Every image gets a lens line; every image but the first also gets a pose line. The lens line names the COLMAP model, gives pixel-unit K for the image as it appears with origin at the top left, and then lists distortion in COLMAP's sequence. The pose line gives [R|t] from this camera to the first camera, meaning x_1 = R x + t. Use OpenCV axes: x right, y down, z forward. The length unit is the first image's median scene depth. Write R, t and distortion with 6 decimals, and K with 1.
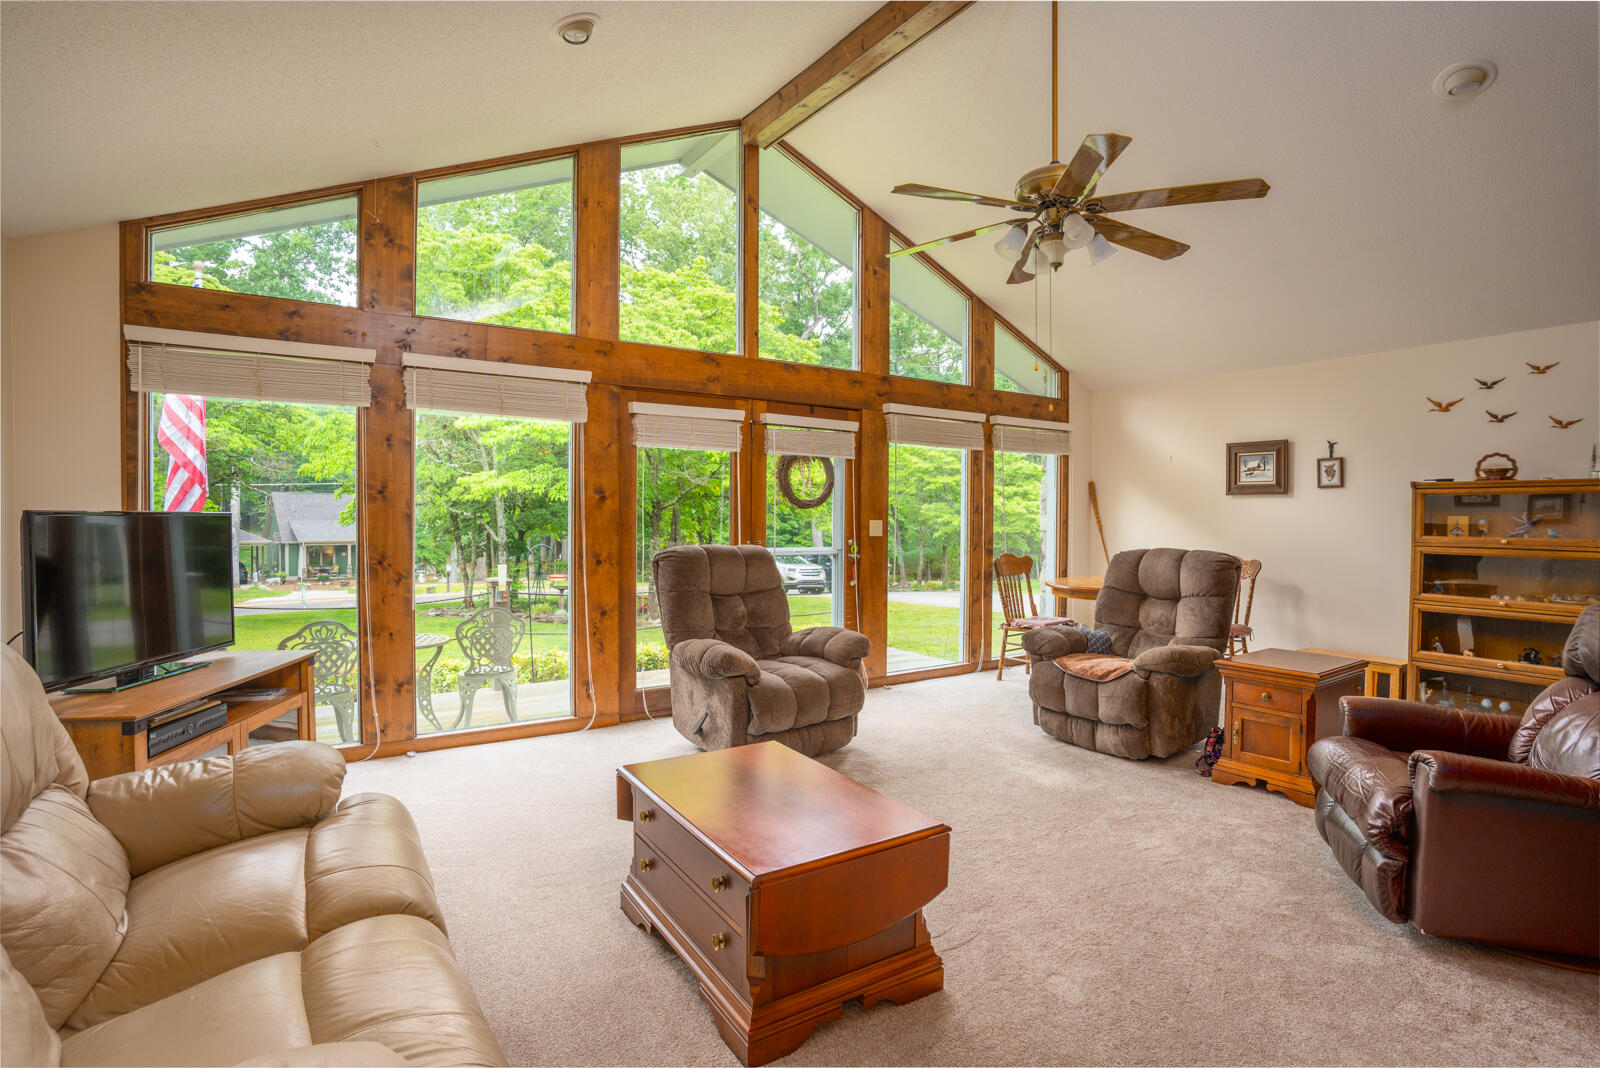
lens RADIAL K [[813.0, 0, 827.7], [0, 813.0, 535.8], [0, 0, 1]] dist [-0.042620, 0.000140]
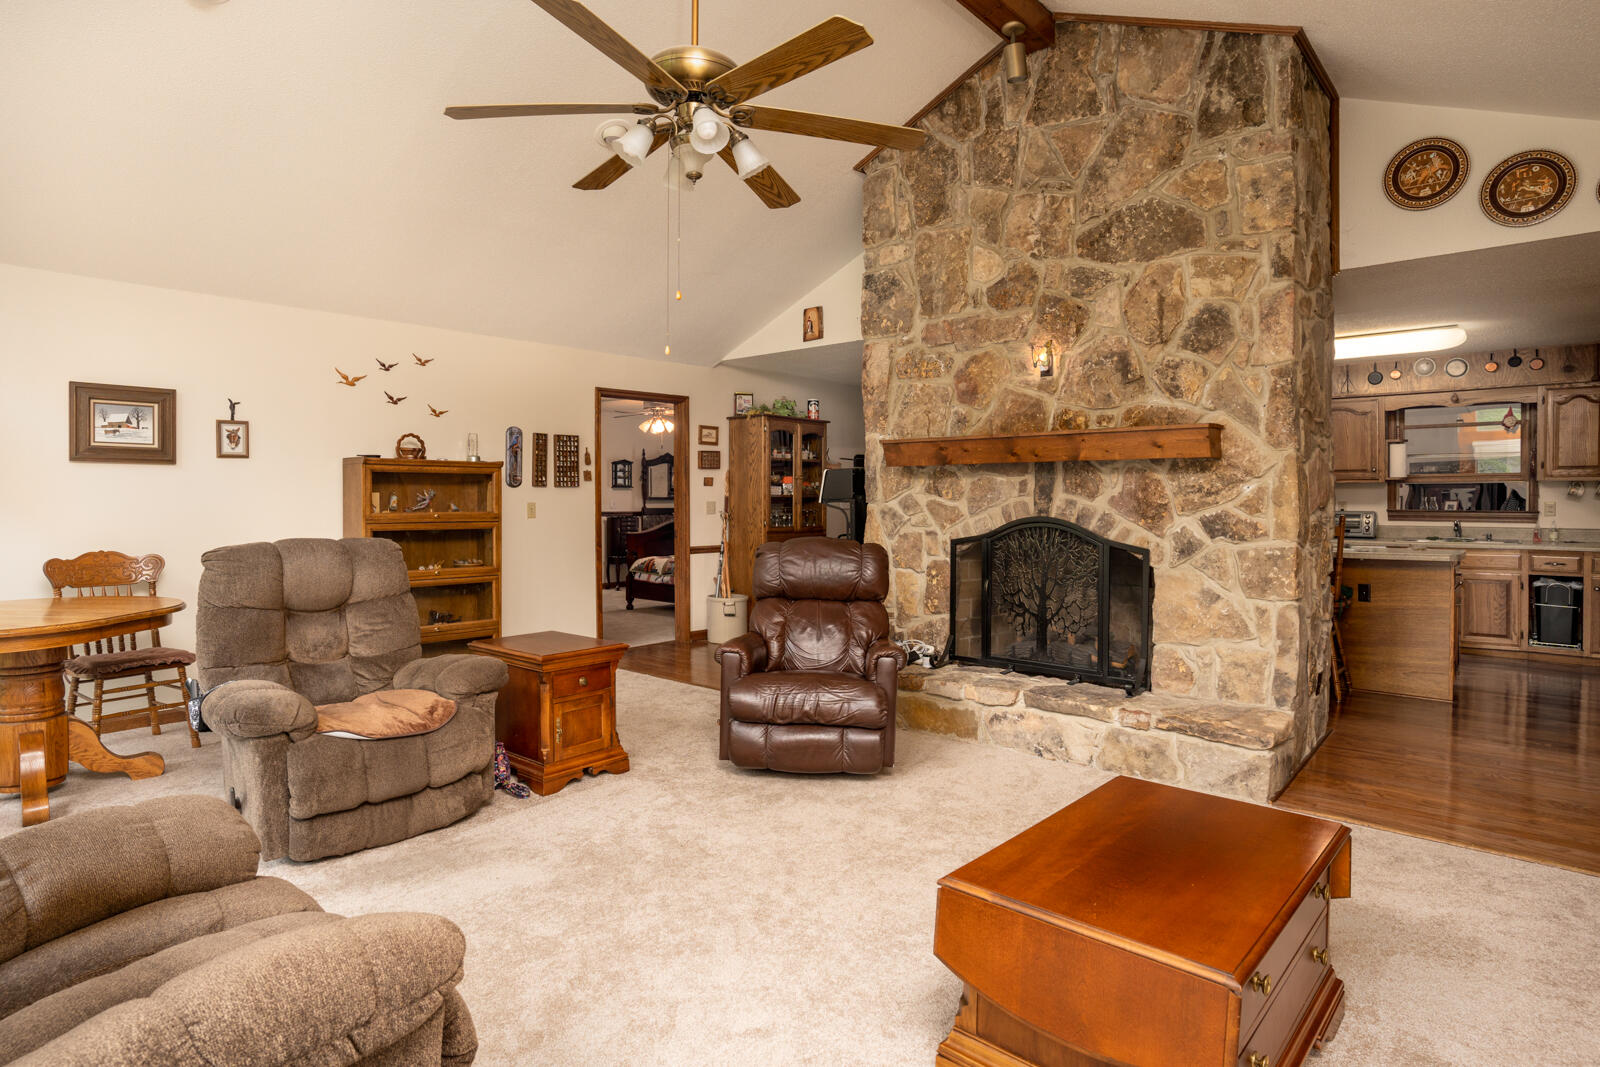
lens RADIAL K [[827.2, 0, 801.3], [0, 827.2, 518.1], [0, 0, 1]] dist [-0.002027, 0.000501]
pose [[-0.218241, -0.031649, 0.975382, -0.426802], [0.021470, 0.999076, 0.037222, -0.024208], [-0.975659, 0.029065, -0.217360, 0.848938]]
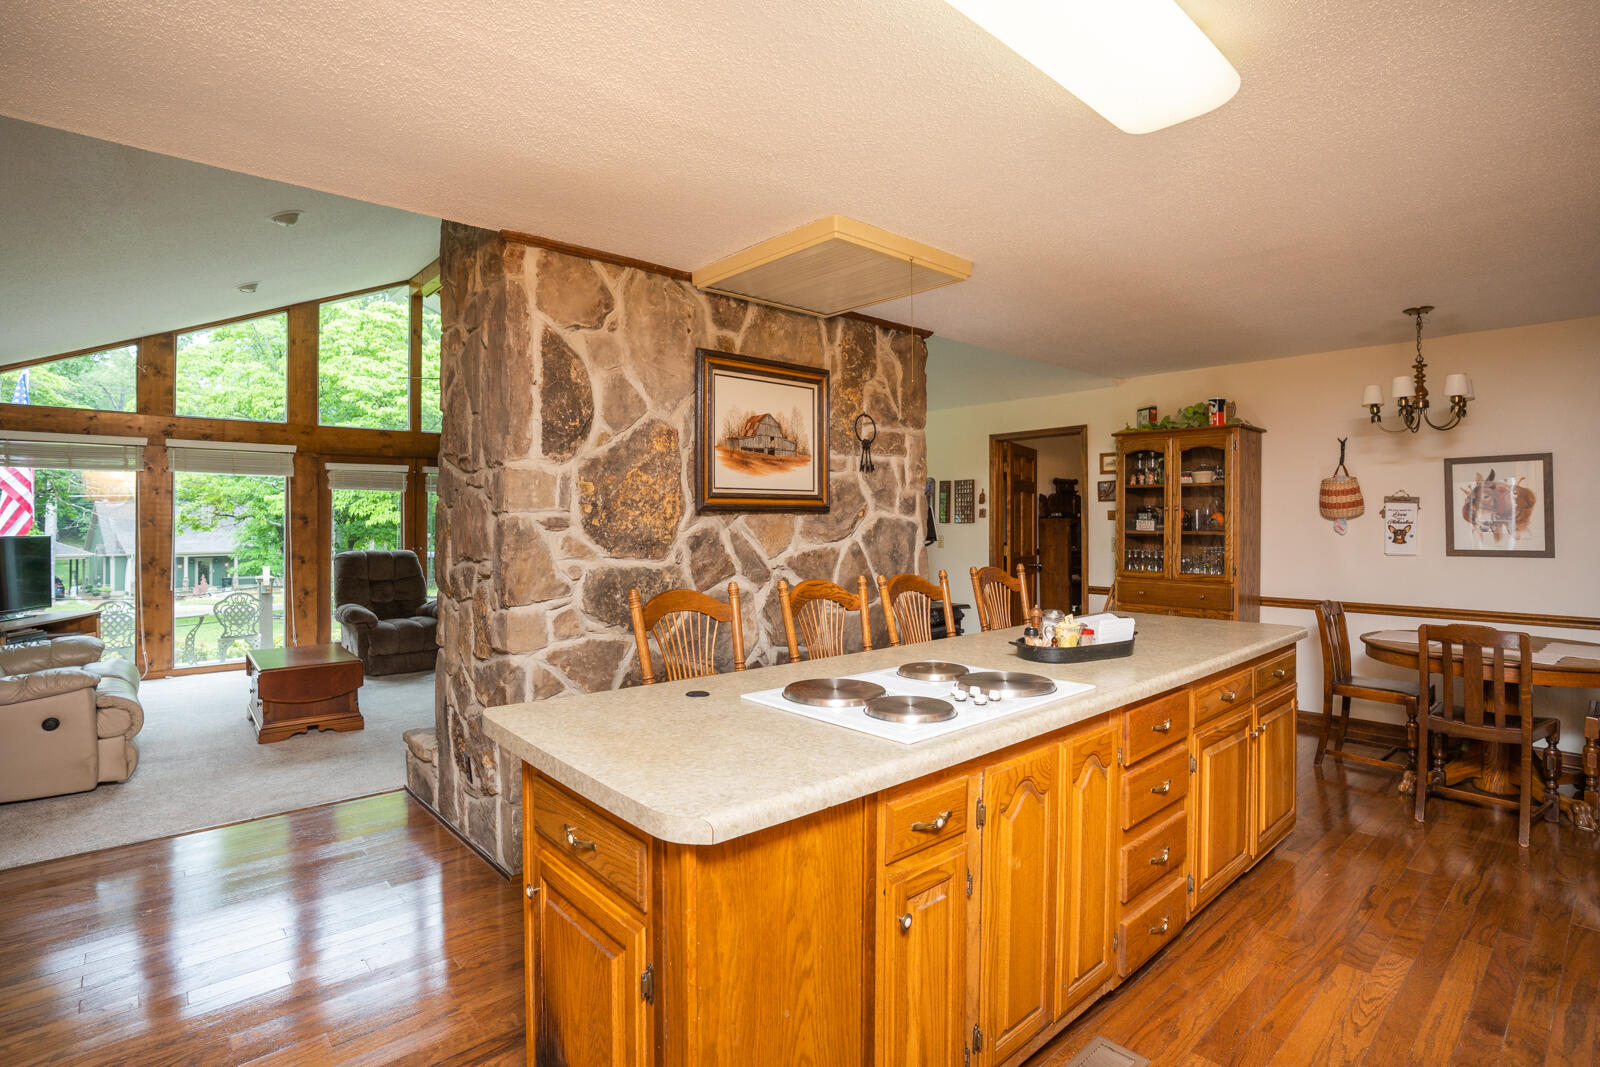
lens RADIAL K [[827.2, 0, 801.3], [0, 827.2, 518.1], [0, 0, 1]] dist [-0.002027, 0.000501]
pose [[0.995295, -0.006867, 0.096644, 0.545699], [0.009610, 0.999563, -0.027942, 0.001170], [-0.096410, 0.028739, 0.994927, -0.739411]]
